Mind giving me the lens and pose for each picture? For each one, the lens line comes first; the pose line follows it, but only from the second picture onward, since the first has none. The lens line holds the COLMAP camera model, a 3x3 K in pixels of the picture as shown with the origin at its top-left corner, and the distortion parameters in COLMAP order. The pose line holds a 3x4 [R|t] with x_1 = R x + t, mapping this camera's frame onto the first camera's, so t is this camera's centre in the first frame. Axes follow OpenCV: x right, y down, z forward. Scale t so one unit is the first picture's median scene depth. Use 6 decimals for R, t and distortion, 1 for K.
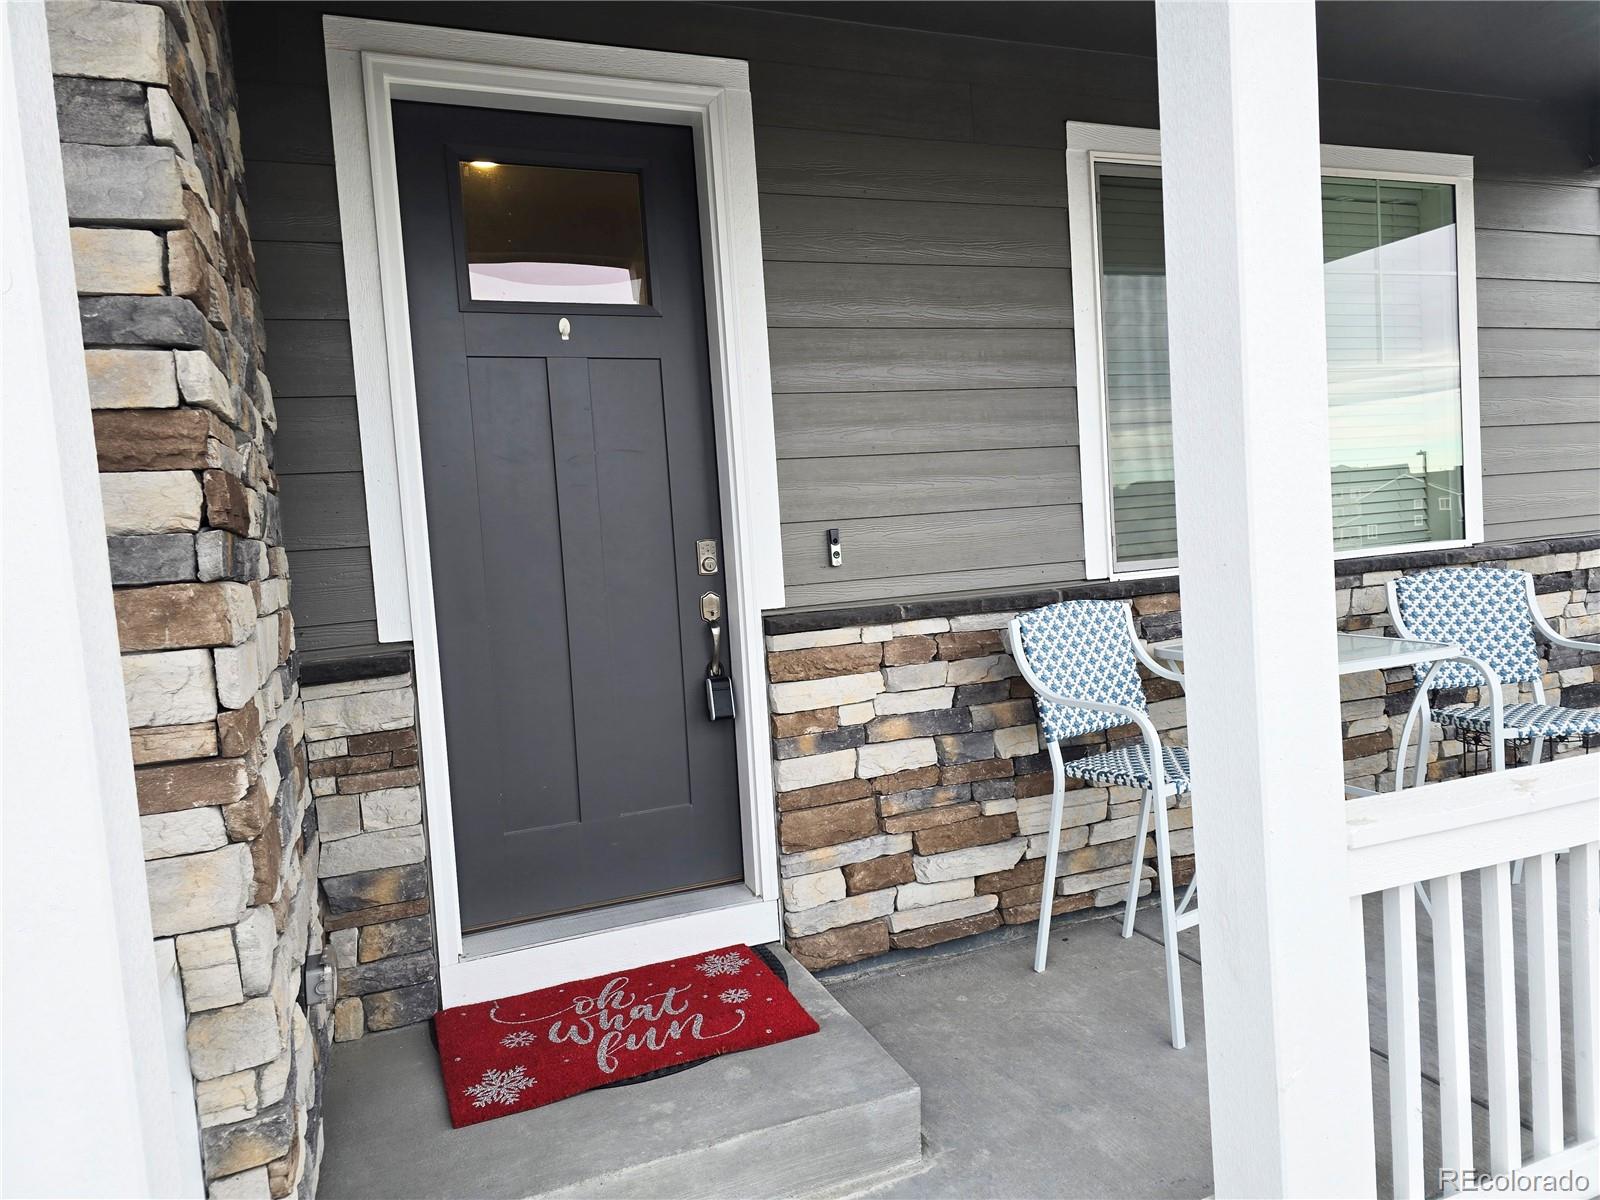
lens RADIAL K [[1067.6, 0, 800.0], [0, 1067.6, 600.0], [0, 0, 1]] dist [0.031736, -0.002282]
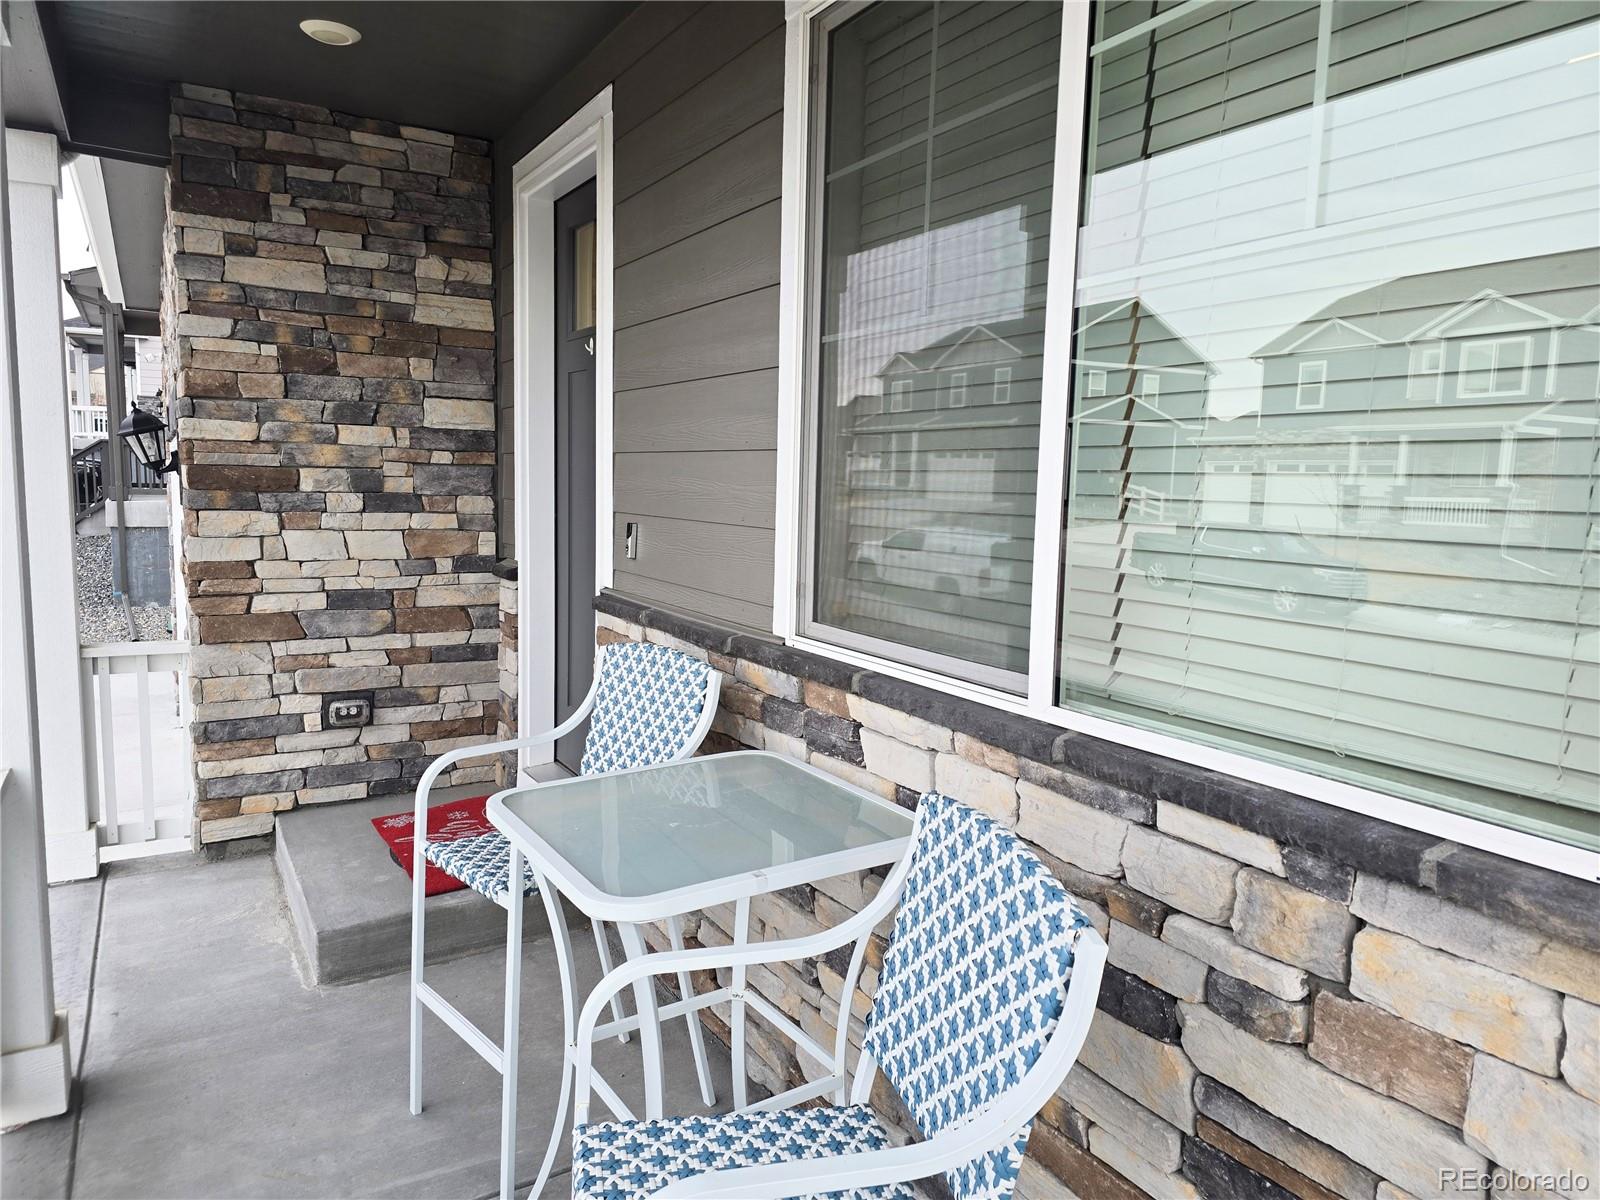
lens RADIAL K [[1067.6, 0, 800.0], [0, 1067.6, 600.0], [0, 0, 1]] dist [0.031736, -0.002282]
pose [[0.161274, 0.184297, -0.969549, 1.079593], [-0.095810, 0.980692, 0.170478, -0.186819], [0.982248, 0.065399, 0.175817, 0.986589]]
